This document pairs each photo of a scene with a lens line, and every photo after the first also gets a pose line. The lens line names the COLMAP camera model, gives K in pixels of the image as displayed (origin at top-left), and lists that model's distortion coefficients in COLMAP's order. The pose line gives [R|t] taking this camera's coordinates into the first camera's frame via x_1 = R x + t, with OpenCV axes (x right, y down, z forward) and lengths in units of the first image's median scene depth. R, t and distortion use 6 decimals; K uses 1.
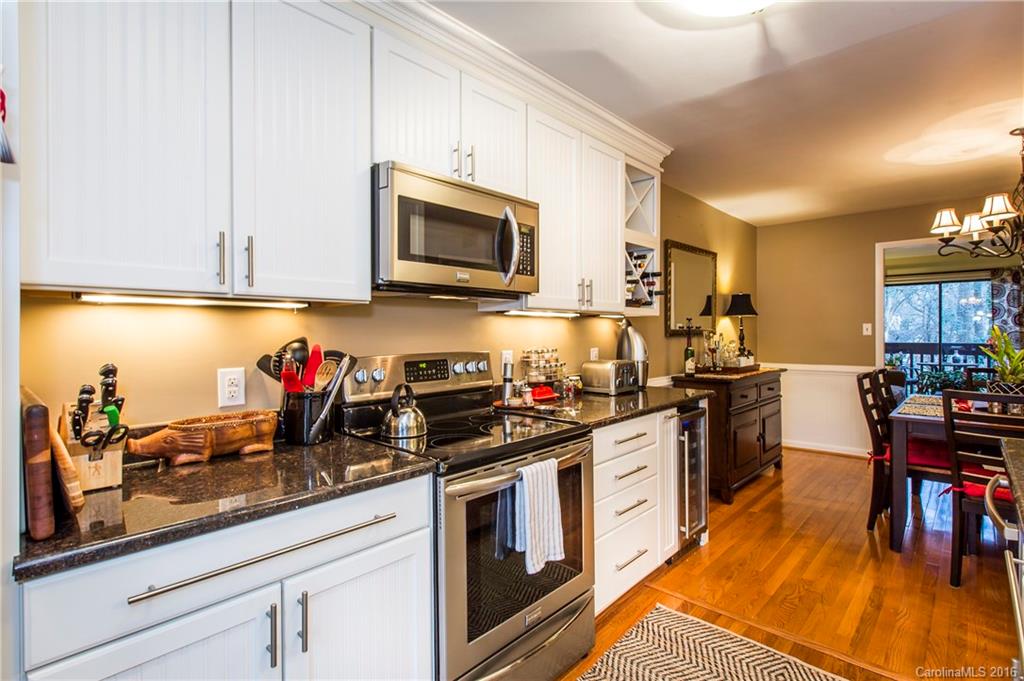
lens RADIAL K [[489.4, 0, 515.3], [0, 489.4, 334.5], [0, 0, 1]] dist [-0.000661, -0.000239]
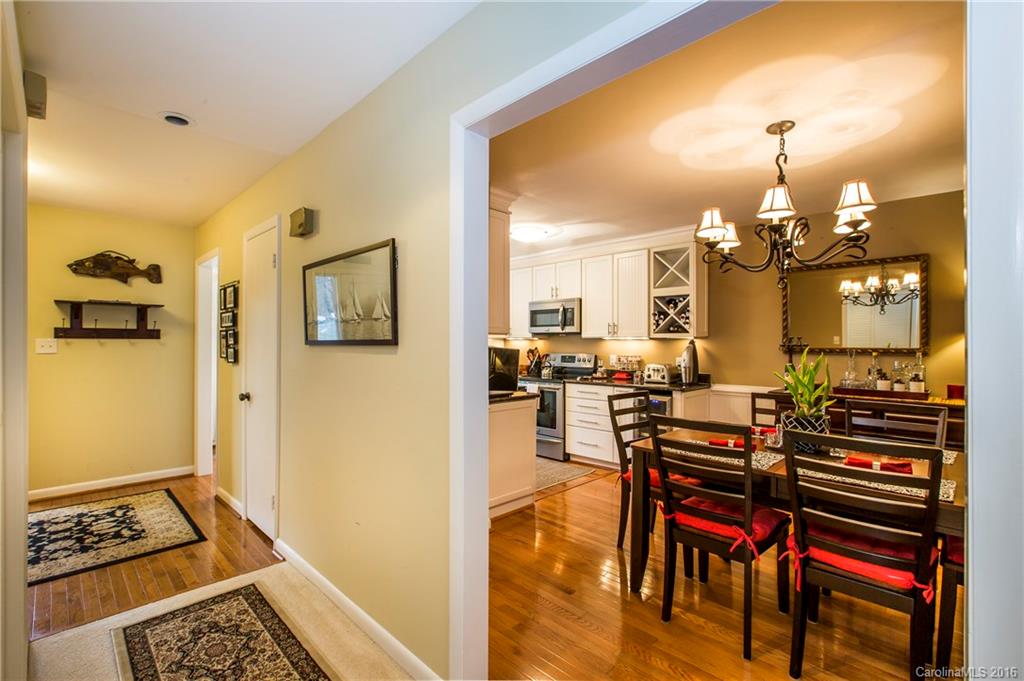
lens RADIAL K [[457.7, 0, 508.8], [0, 457.7, 343.0], [0, 0, 1]] dist [-0.000153, -0.000212]
pose [[-0.028269, 0.002091, -0.999598, 1.755143], [-0.005680, 0.999981, 0.002253, -0.026227], [0.999584, 0.005741, -0.028257, 0.498400]]
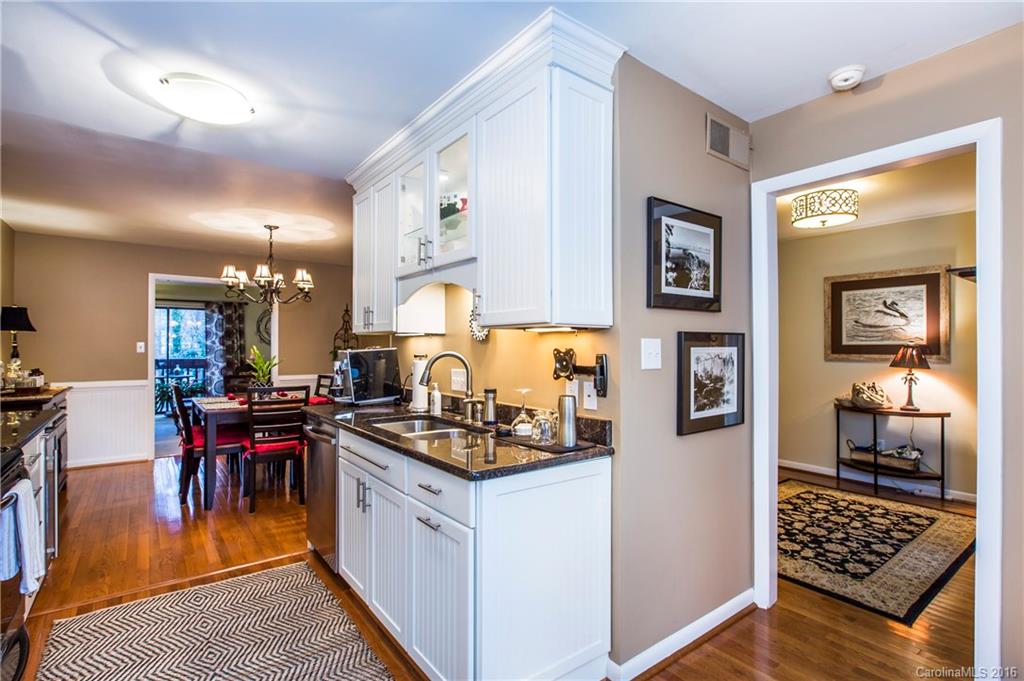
lens RADIAL K [[489.4, 0, 515.3], [0, 489.4, 334.5], [0, 0, 1]] dist [-0.000661, -0.000239]
pose [[0.169596, 0.035178, 0.984886, -0.394052], [-0.000995, 0.999368, -0.035524, -0.001808], [-0.985513, 0.005045, 0.169524, -0.074349]]
